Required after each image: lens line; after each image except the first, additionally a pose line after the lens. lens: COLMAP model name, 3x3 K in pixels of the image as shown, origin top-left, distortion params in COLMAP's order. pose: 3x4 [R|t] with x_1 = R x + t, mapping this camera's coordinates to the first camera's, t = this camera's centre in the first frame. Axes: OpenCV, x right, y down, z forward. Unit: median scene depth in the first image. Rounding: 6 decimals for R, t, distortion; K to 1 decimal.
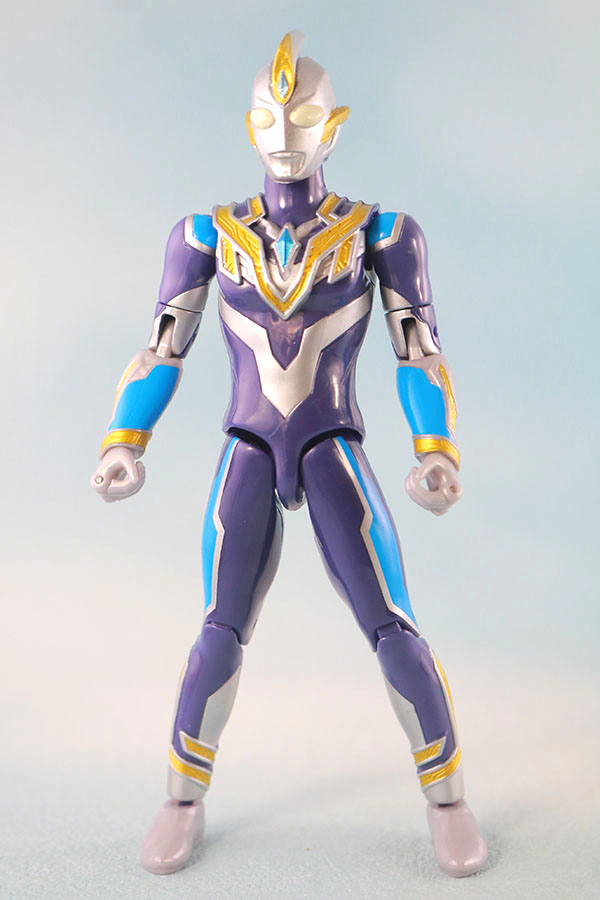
lens RADIAL K [[1609.0, 0, 300.0], [0, 1609.0, 450.0], [0, 0, 1]] dist [0.048629, 0.181838]
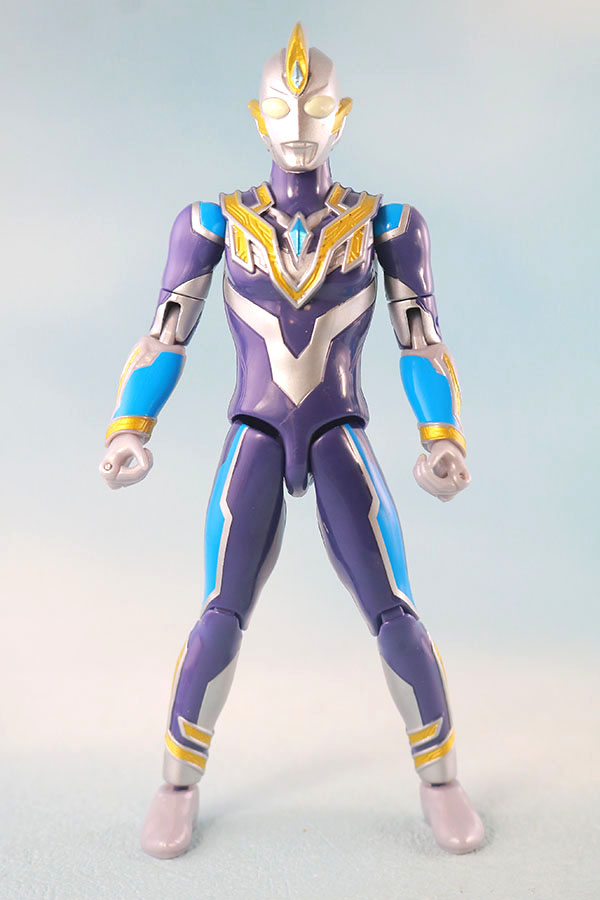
lens RADIAL K [[1609.0, 0, 300.0], [0, 1609.0, 450.0], [0, 0, 1]] dist [0.048629, 0.181838]
pose [[0.994499, 0.001611, 0.104731, -0.109803], [-0.002660, 0.999948, 0.009872, -0.001951], [-0.104709, -0.010096, 0.994452, -0.005860]]
